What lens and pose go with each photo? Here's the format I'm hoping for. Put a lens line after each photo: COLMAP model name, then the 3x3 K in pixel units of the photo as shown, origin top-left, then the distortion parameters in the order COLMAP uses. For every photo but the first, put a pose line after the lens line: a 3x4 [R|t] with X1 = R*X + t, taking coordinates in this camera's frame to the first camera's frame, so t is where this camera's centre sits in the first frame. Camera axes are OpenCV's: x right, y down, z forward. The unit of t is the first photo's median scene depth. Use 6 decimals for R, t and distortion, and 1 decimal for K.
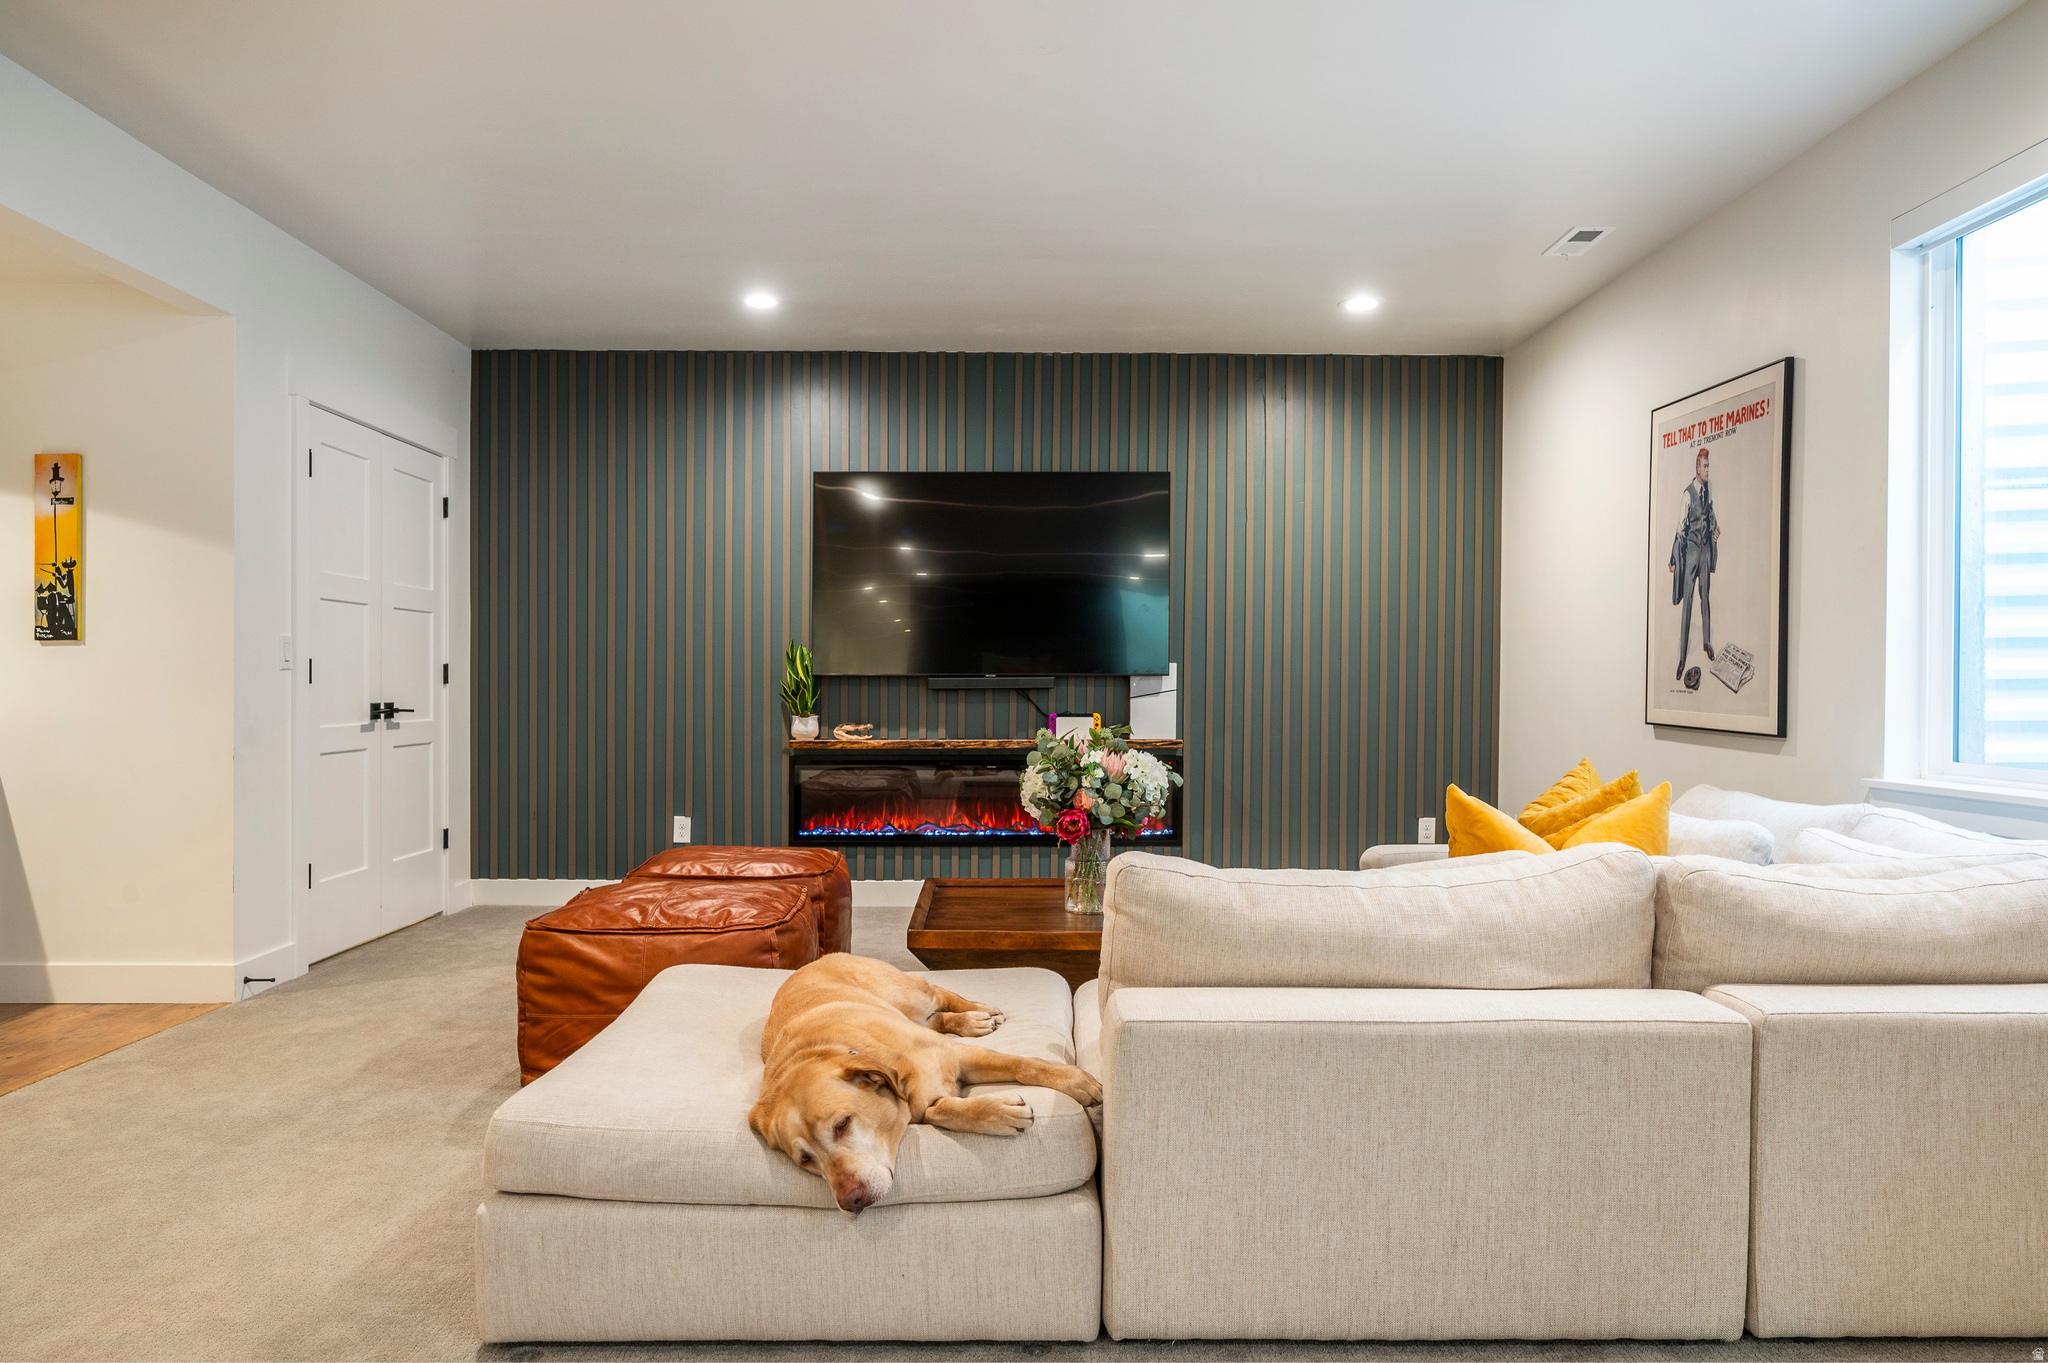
lens RADIAL K [[1325.1, 0, 1003.4], [0, 1325.1, 695.2], [0, 0, 1]] dist [-0.018631, -0.000658]
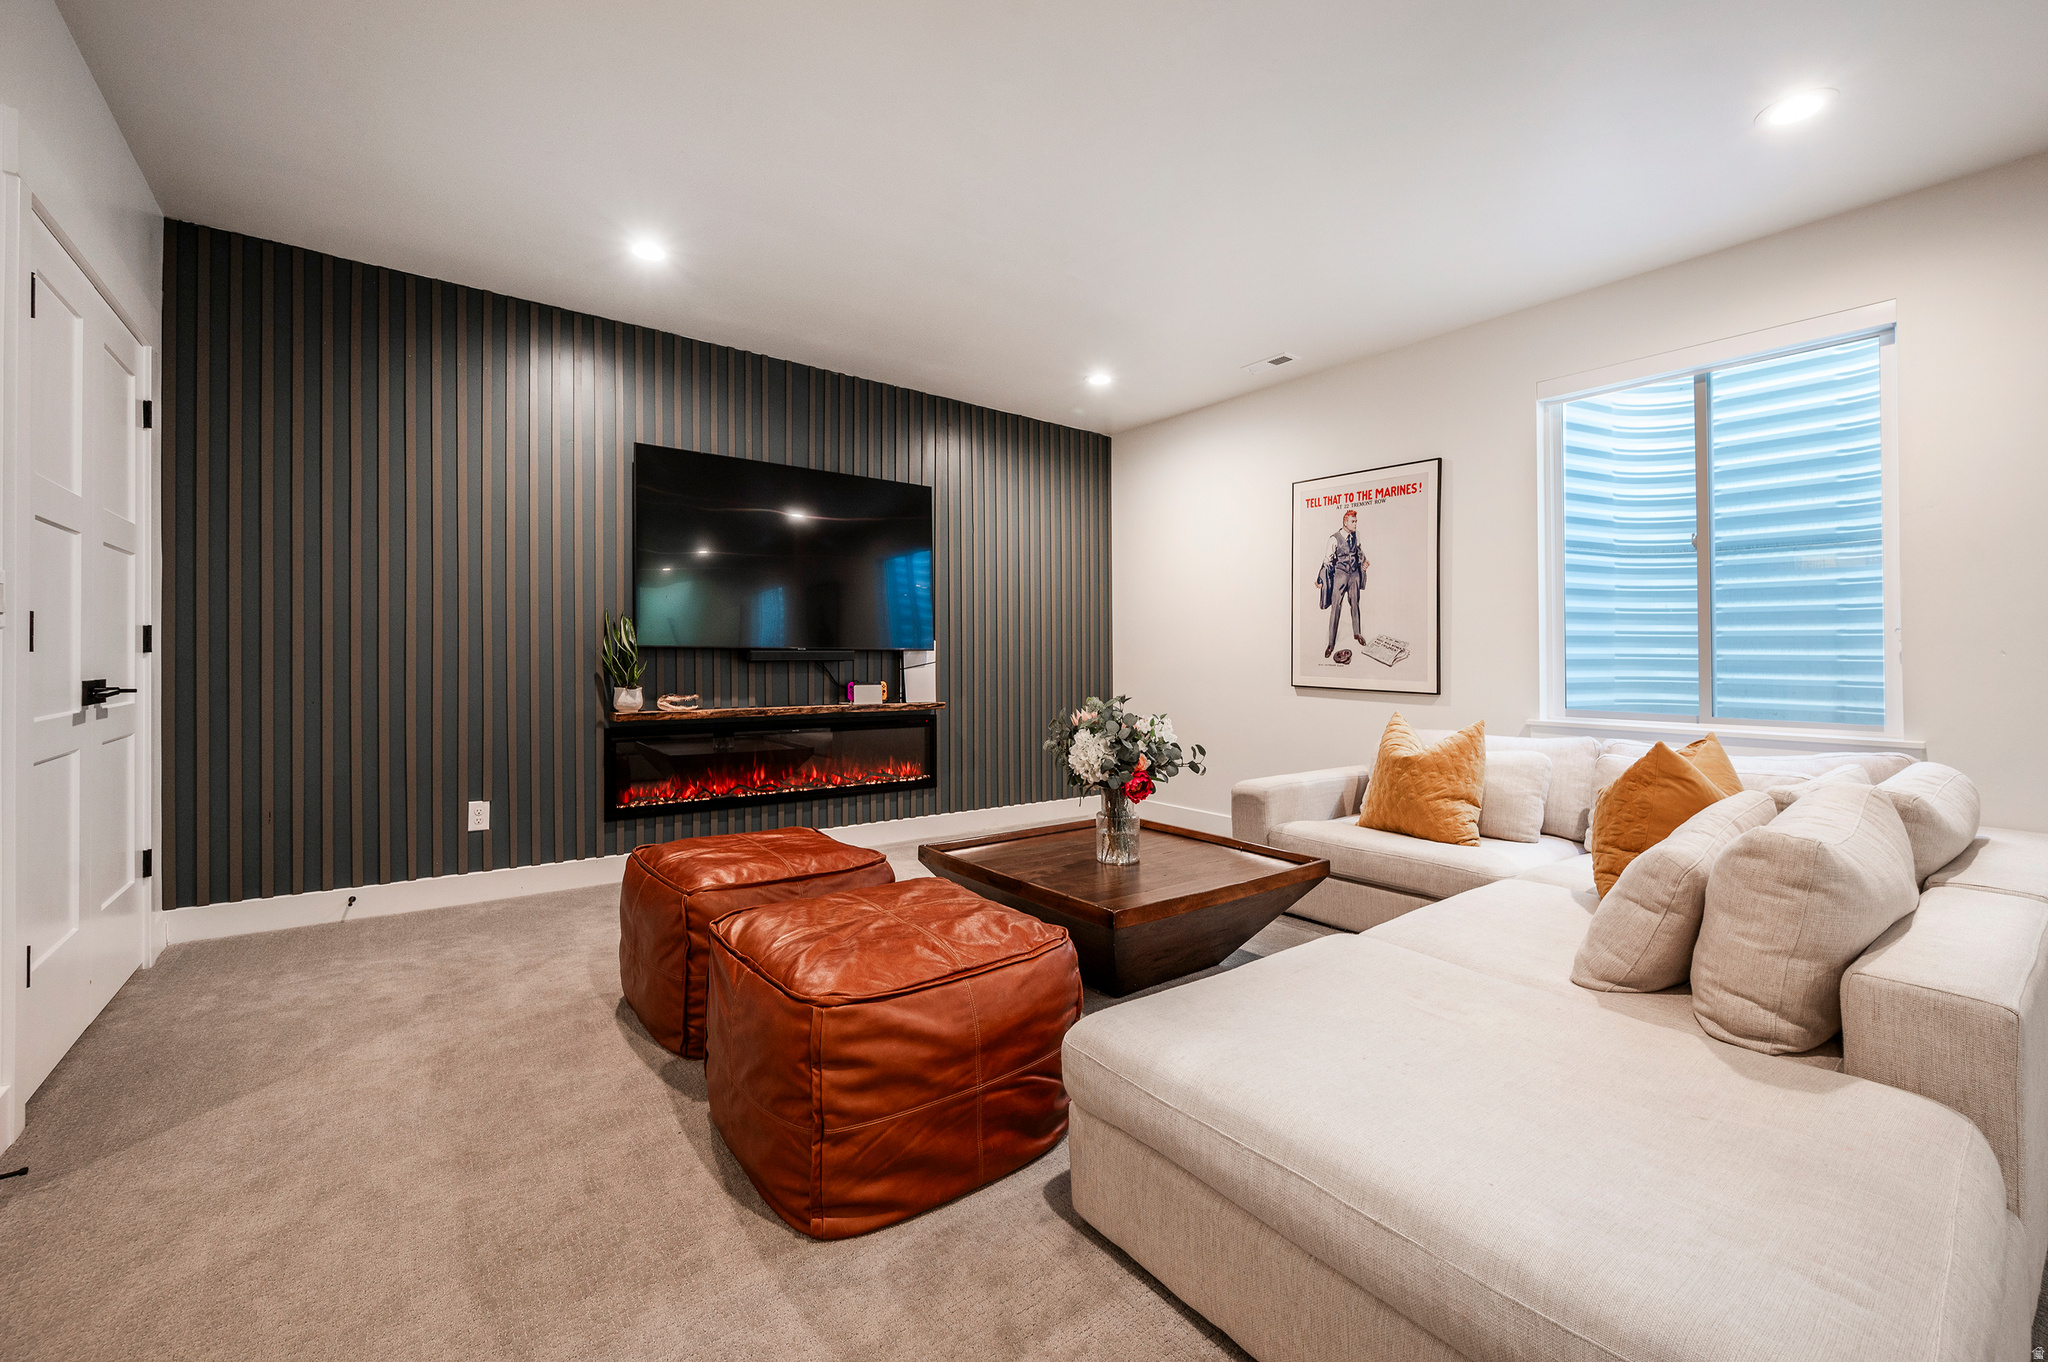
lens RADIAL K [[862.8, 0, 996.8], [0, 862.8, 651.8], [0, 0, 1]] dist [-0.006233, 0.000228]
pose [[0.806461, 0.009284, 0.591215, -0.350148], [-0.002371, 0.999919, -0.012467, -0.004462], [-0.591283, 0.008653, 0.806418, 0.359979]]
